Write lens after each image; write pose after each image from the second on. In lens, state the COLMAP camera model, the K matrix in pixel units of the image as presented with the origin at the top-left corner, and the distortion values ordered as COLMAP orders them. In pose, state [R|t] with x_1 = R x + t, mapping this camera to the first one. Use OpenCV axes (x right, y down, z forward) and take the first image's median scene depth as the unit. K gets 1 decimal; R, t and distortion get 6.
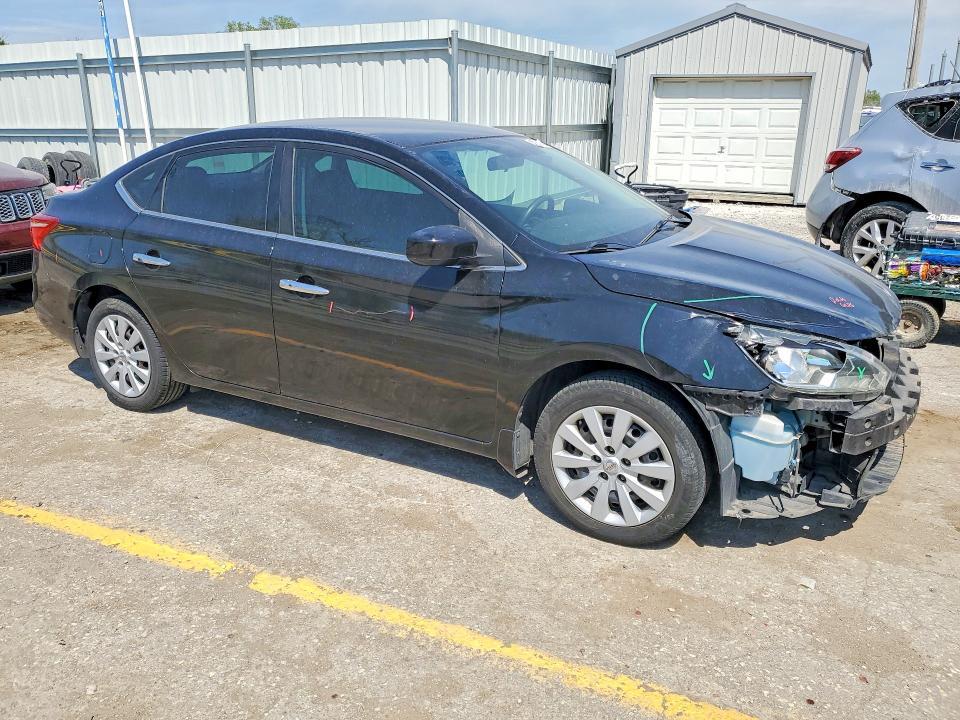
lens RADIAL K [[745.0, 0, 483.8], [0, 745.0, 355.7], [0, 0, 1]] dist [0.015254, 0.006315]
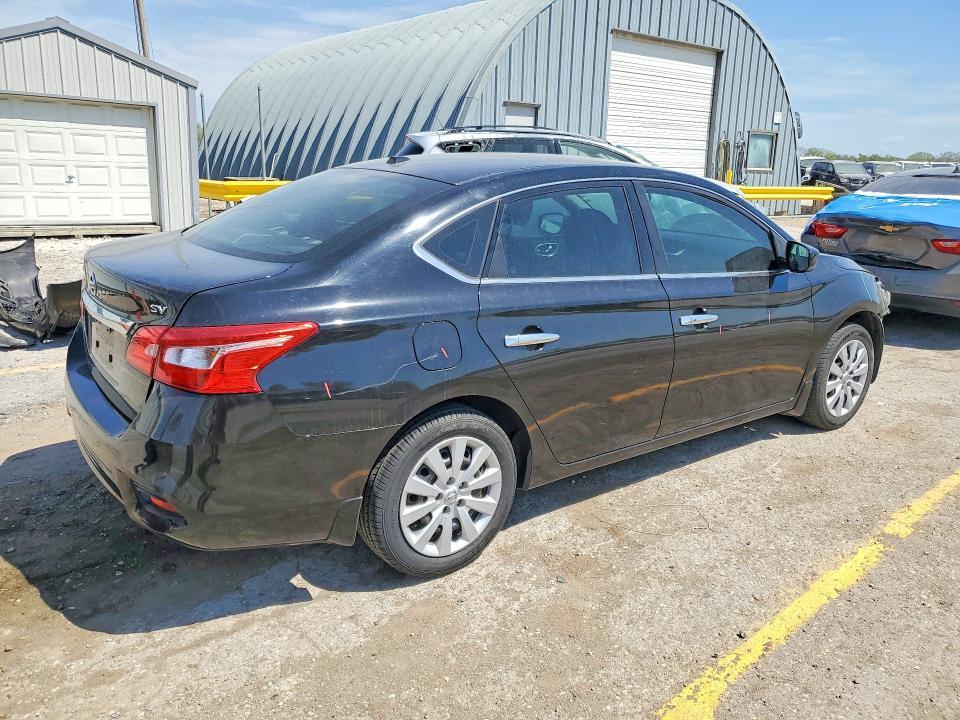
lens RADIAL K [[745.0, 0, 483.8], [0, 745.0, 363.6], [0, 0, 1]] dist [0.015254, 0.006315]
pose [[0.394961, -0.231911, 0.888945, -0.402040], [0.251458, 0.957952, 0.138191, -0.077525], [-0.883615, 0.168952, 0.436670, 0.252394]]
